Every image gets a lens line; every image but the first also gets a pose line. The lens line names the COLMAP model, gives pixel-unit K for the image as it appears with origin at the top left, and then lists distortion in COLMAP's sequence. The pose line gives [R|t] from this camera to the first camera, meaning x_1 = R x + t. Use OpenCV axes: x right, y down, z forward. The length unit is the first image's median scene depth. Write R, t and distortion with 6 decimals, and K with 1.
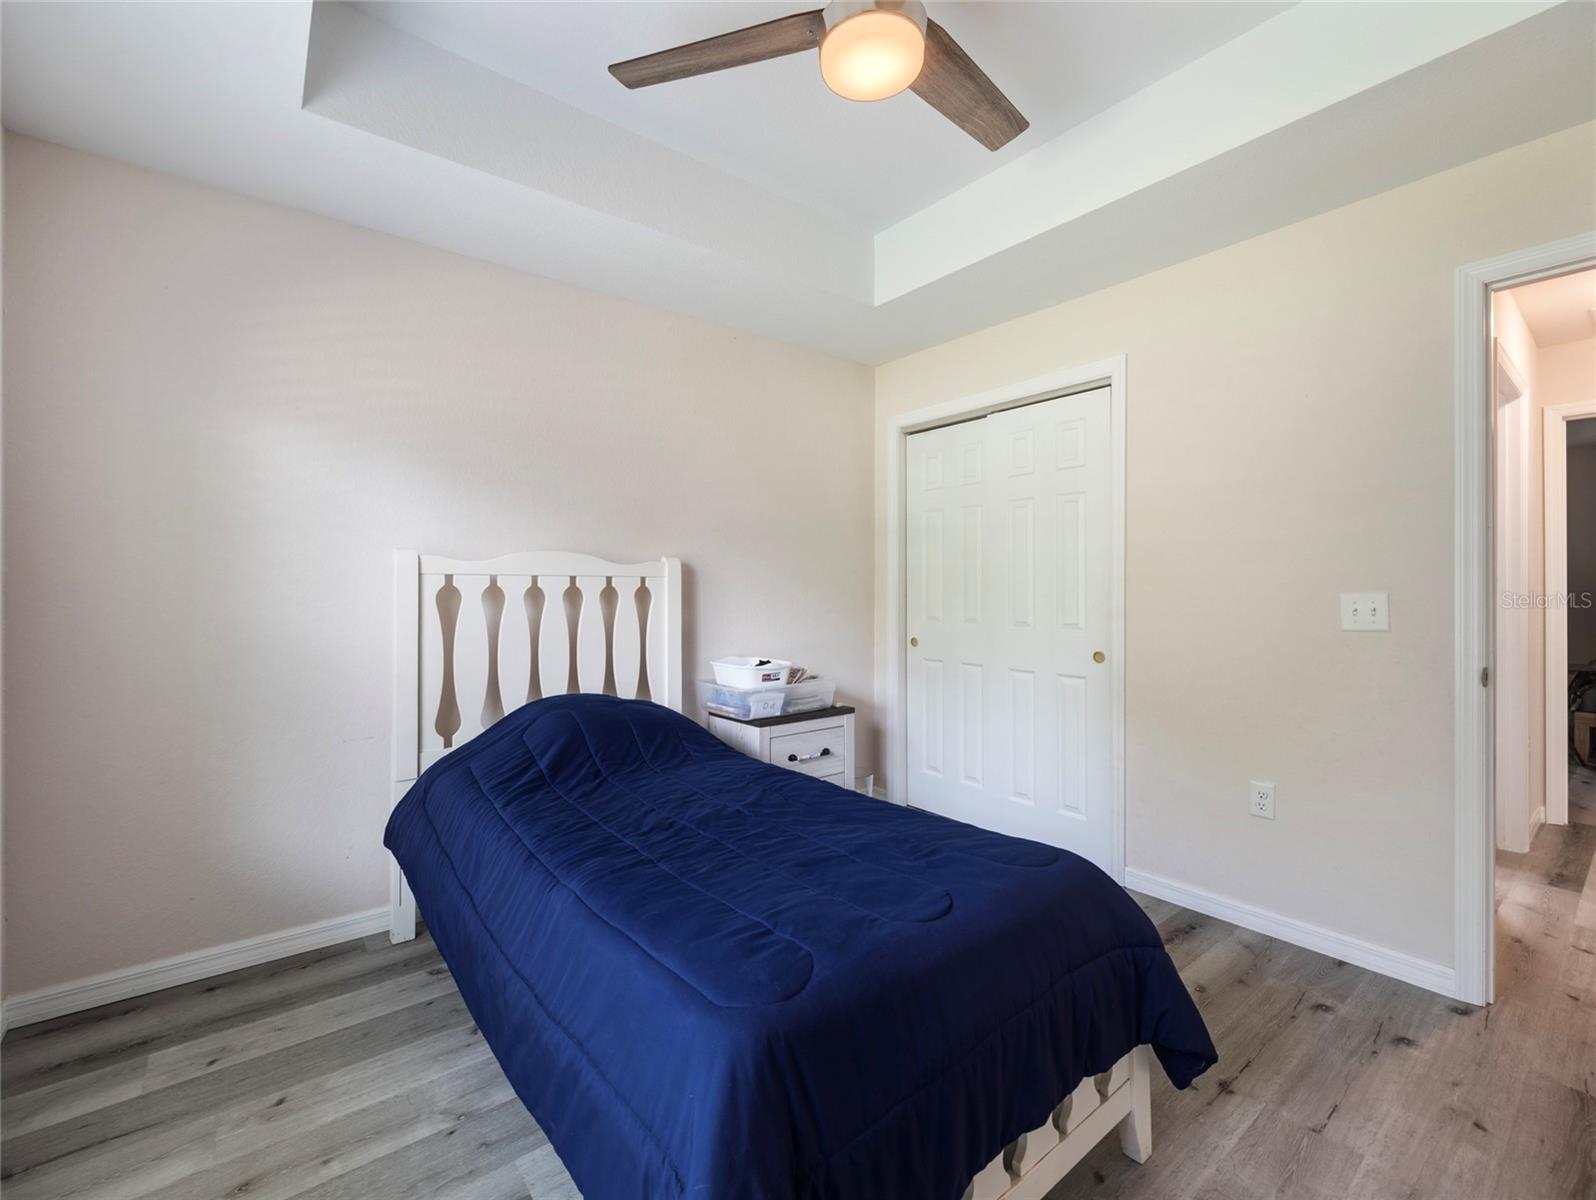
lens RADIAL K [[696.1, 0, 799.5], [0, 696.1, 591.9], [0, 0, 1]] dist [-0.002203, 0.000691]
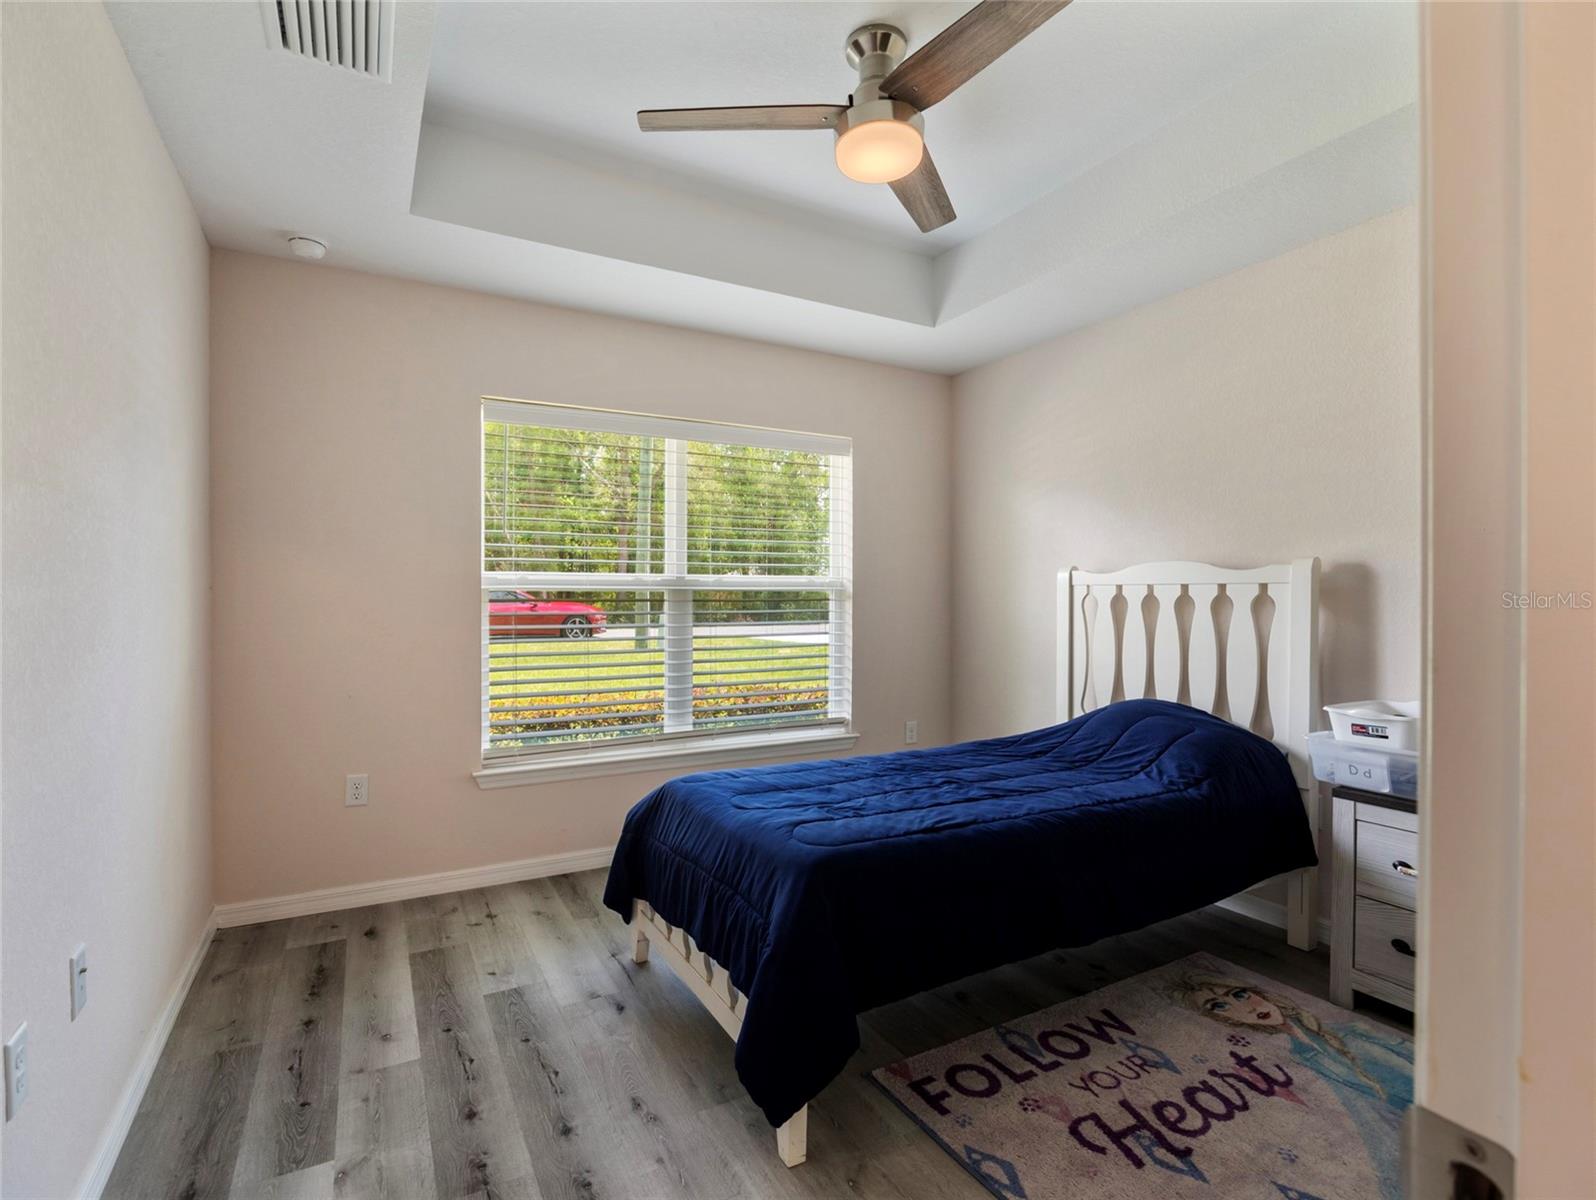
lens RADIAL K [[786.2, 0, 801.8], [0, 786.2, 581.6], [0, 0, 1]] dist [-0.016288, 0.000848]
pose [[-0.144436, -0.021192, -0.989287, 0.828947], [-0.005548, 0.999772, -0.020607, -0.000918], [0.989499, 0.002512, -0.144520, 0.614041]]
